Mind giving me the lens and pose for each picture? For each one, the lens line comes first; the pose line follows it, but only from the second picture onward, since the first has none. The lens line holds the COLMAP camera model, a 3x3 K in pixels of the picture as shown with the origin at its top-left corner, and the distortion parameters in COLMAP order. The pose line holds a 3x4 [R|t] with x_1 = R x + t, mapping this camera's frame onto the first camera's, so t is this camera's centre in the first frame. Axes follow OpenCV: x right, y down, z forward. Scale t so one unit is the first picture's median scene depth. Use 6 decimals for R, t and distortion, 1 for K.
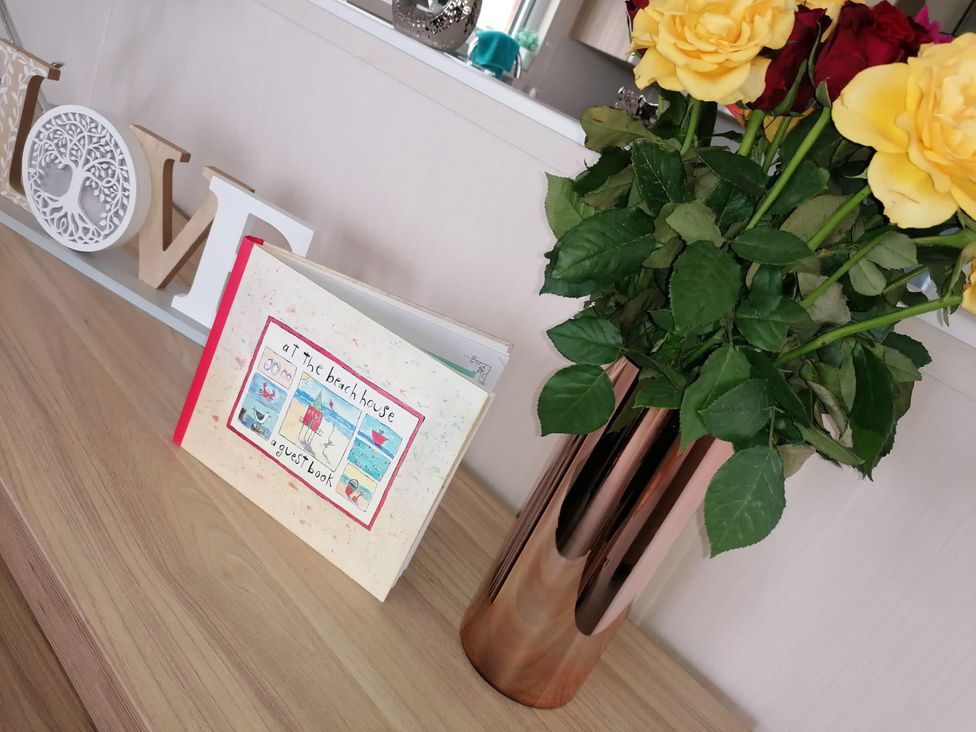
lens RADIAL K [[664.0, 0, 488.0], [0, 664.0, 366.0], [0, 0, 1]] dist [-0.031065, 0.002422]
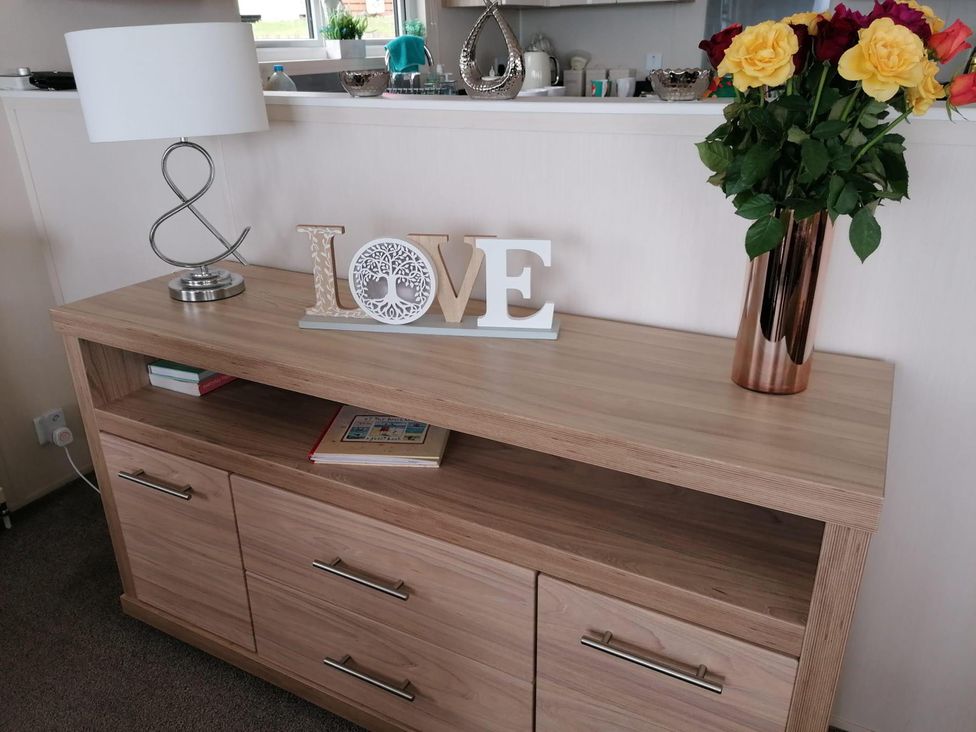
lens RADIAL K [[733.1, 0, 488.0], [0, 733.1, 366.0], [0, 0, 1]] dist [0.114299, -0.118770]
pose [[0.881135, -0.464908, 0.086386, -0.676666], [0.465964, 0.884761, 0.008745, -0.007363], [-0.080497, 0.032547, 0.996223, -0.826878]]
